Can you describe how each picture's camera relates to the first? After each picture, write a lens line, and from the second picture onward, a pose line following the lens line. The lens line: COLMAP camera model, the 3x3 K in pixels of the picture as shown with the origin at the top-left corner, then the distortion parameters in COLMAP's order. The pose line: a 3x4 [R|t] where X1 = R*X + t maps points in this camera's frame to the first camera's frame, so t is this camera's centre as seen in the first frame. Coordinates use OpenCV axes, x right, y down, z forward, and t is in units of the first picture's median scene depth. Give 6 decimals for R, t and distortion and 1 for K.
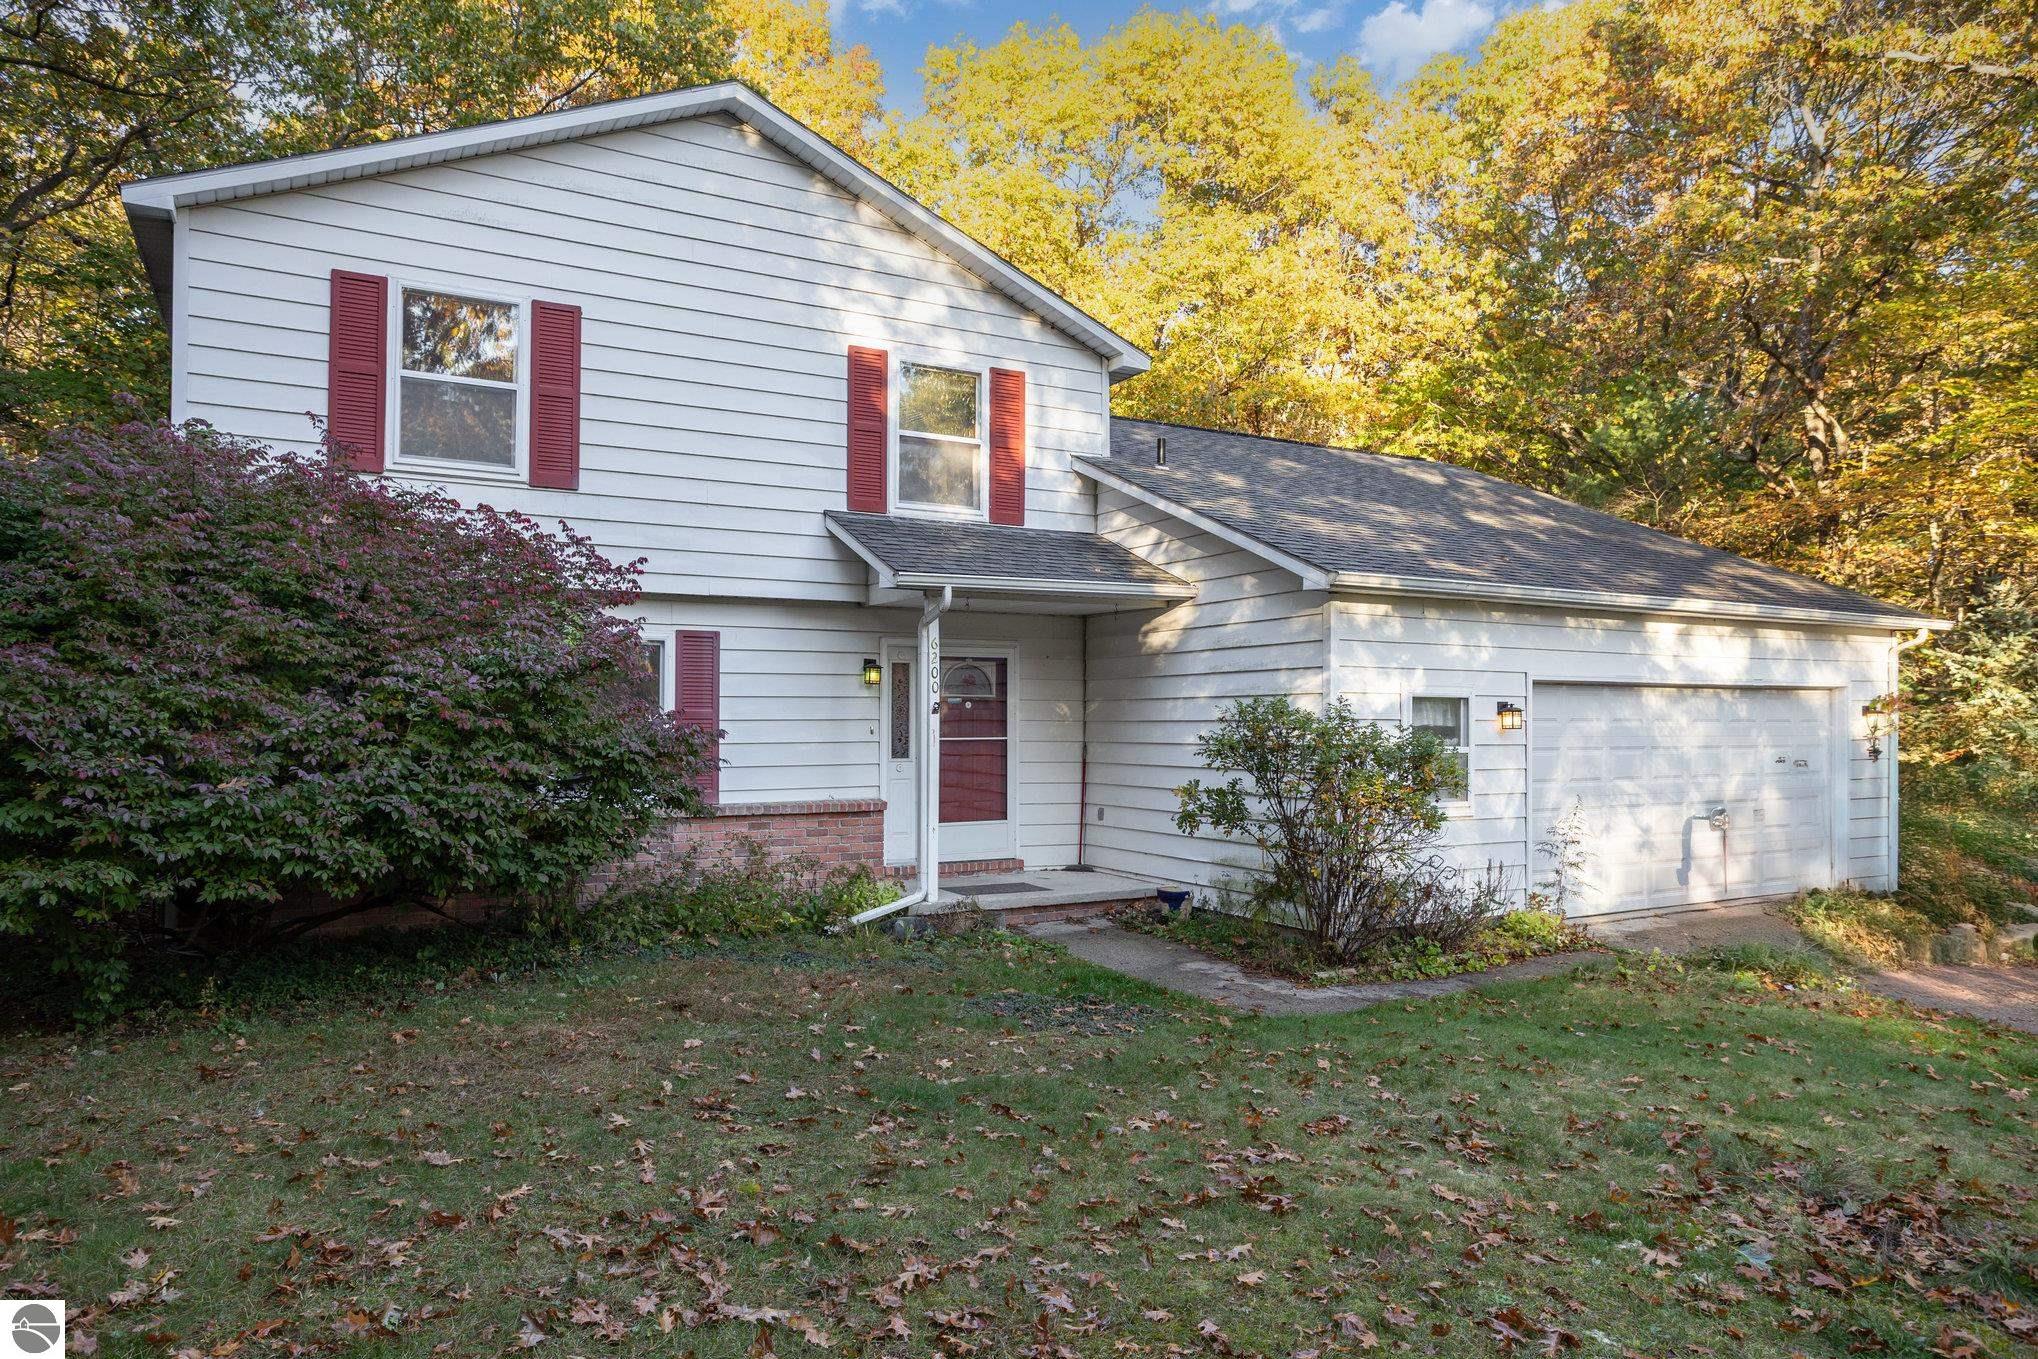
lens RADIAL K [[1344.4, 0, 1023.3], [0, 1344.4, 697.5], [0, 0, 1]] dist [-0.005816, 0.001818]
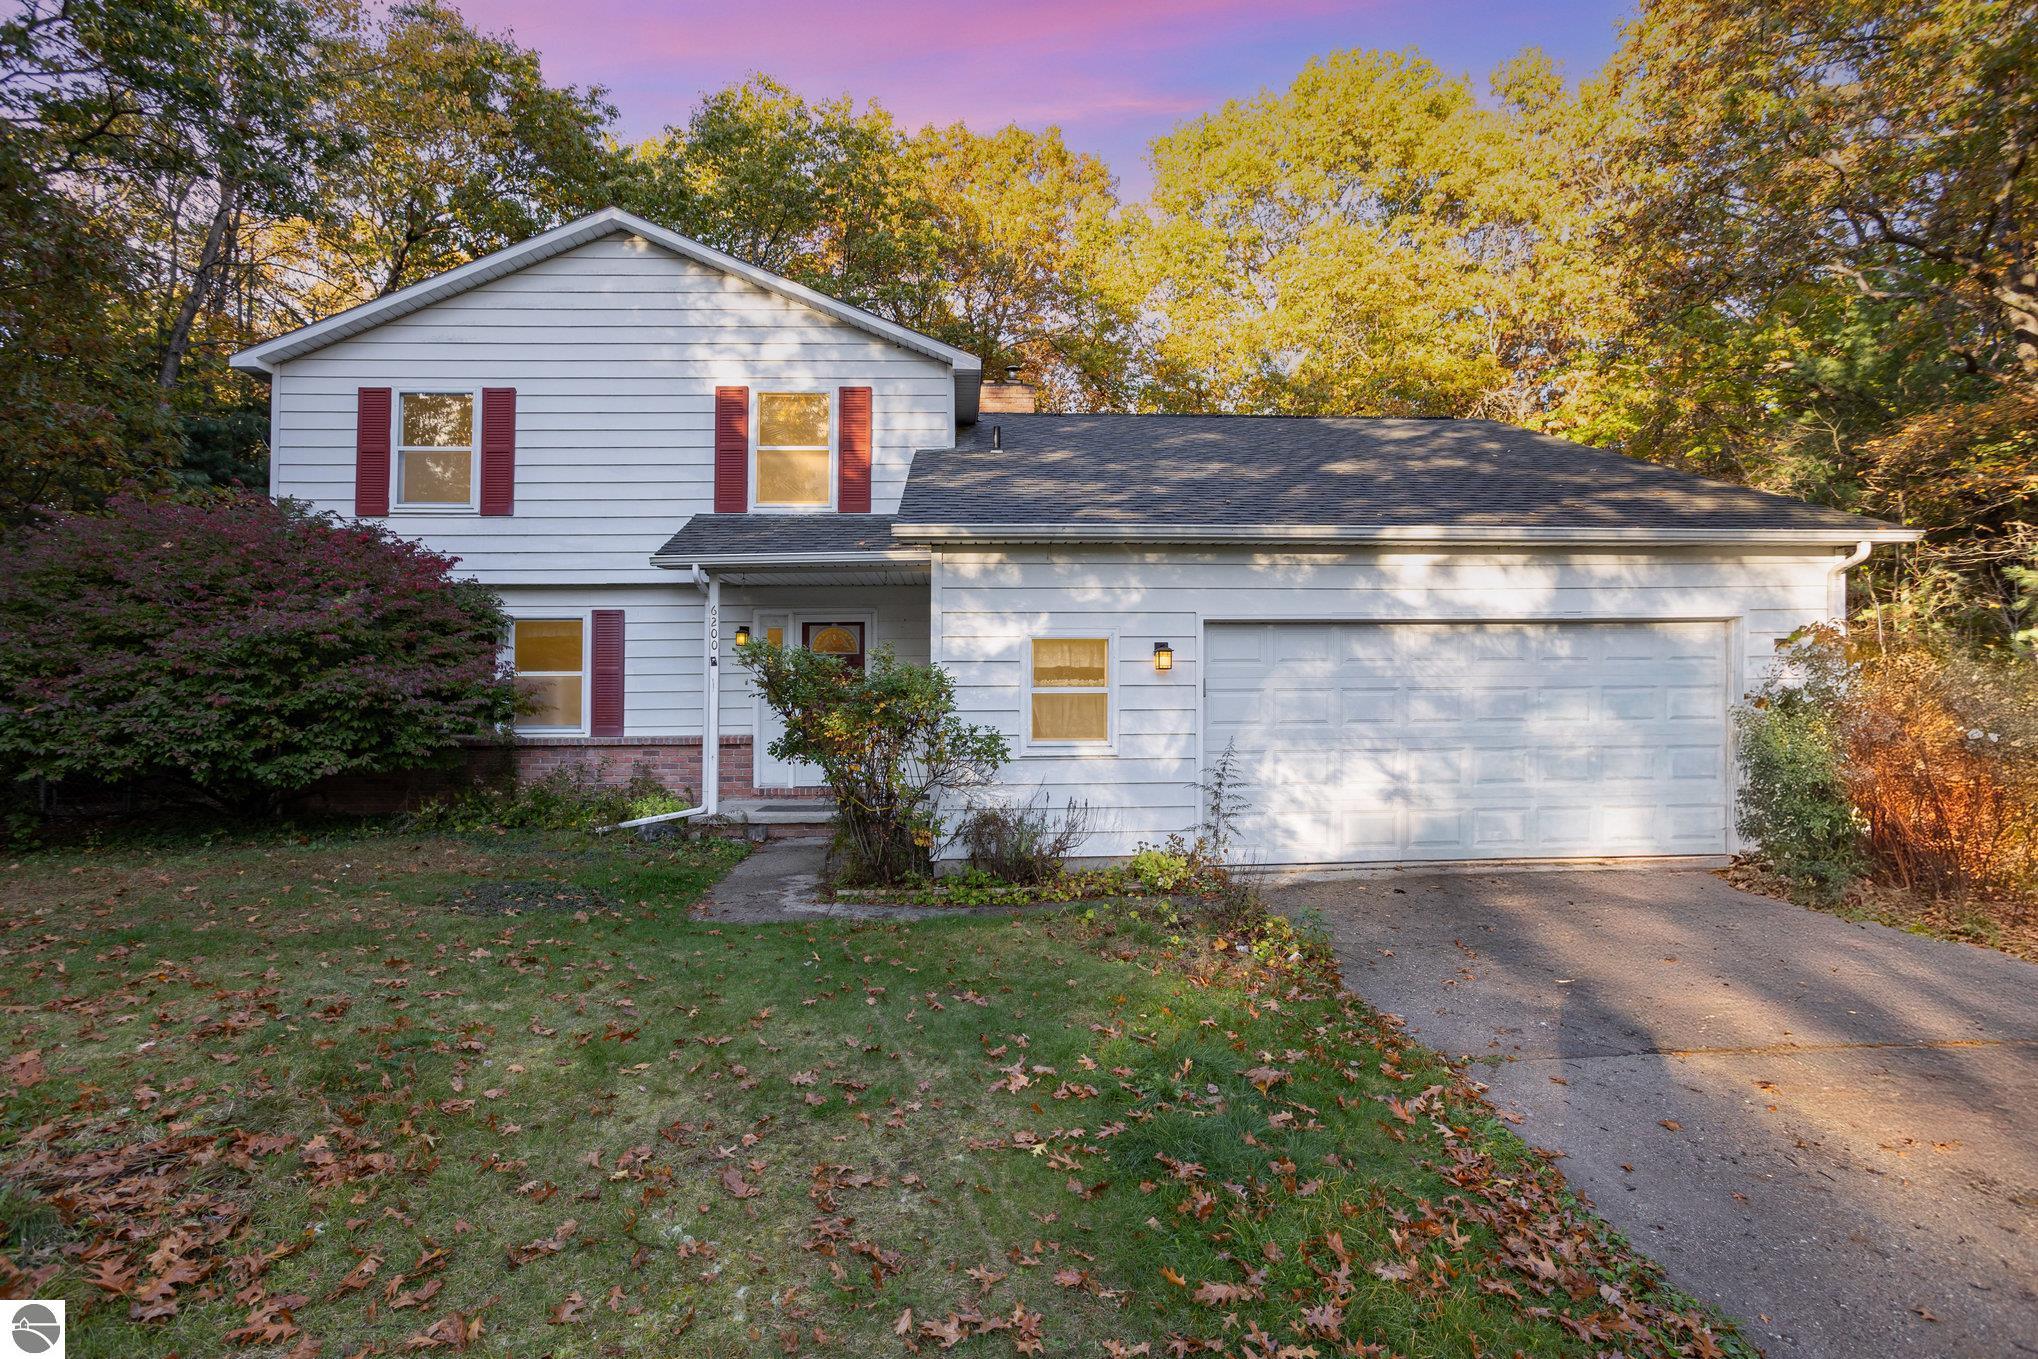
lens RADIAL K [[1021.7, 0, 1019.5], [0, 1021.7, 674.9], [0, 0, 1]] dist [-0.041239, 0.029057]
pose [[0.888697, -0.017334, -0.458167, 0.582742], [0.017347, 0.999841, -0.004179, 0.027104], [0.458166, -0.004234, 0.888856, 0.259382]]
